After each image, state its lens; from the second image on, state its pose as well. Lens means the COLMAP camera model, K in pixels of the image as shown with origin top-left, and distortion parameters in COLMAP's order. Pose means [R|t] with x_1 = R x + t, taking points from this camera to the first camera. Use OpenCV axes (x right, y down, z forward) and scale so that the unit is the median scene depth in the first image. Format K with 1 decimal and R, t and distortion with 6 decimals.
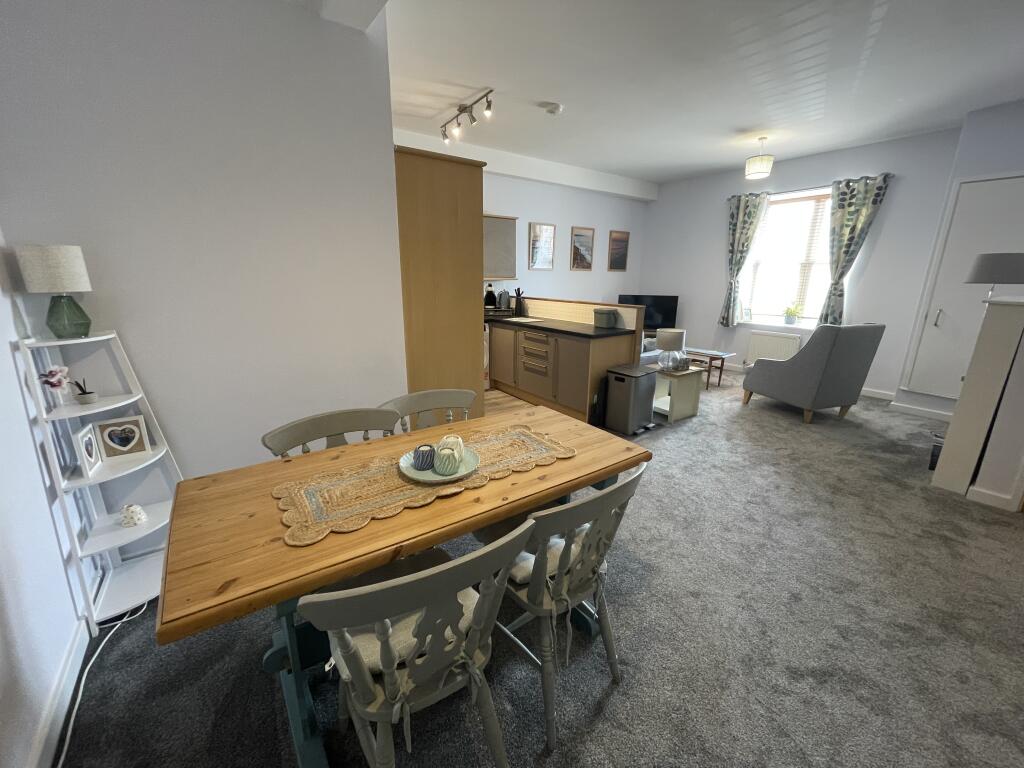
lens RADIAL K [[415.1, 0, 515.2], [0, 415.1, 384.9], [0, 0, 1]] dist [-0.002333, -0.000285]
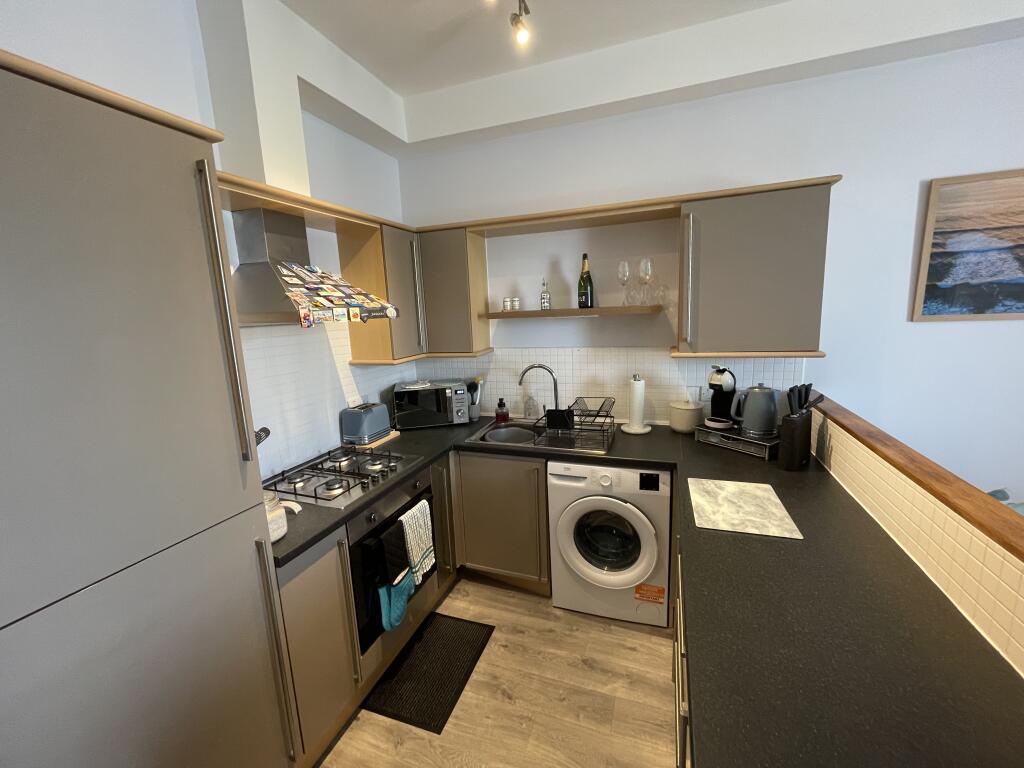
lens RADIAL K [[415.1, 0, 510.6], [0, 415.1, 385.1], [0, 0, 1]] dist [-0.002333, -0.000285]
pose [[0.551455, 0.114589, -0.826297, 0.169054], [-0.168798, 0.985359, 0.023994, -0.219178], [0.816948, 0.126246, 0.562724, 0.671437]]
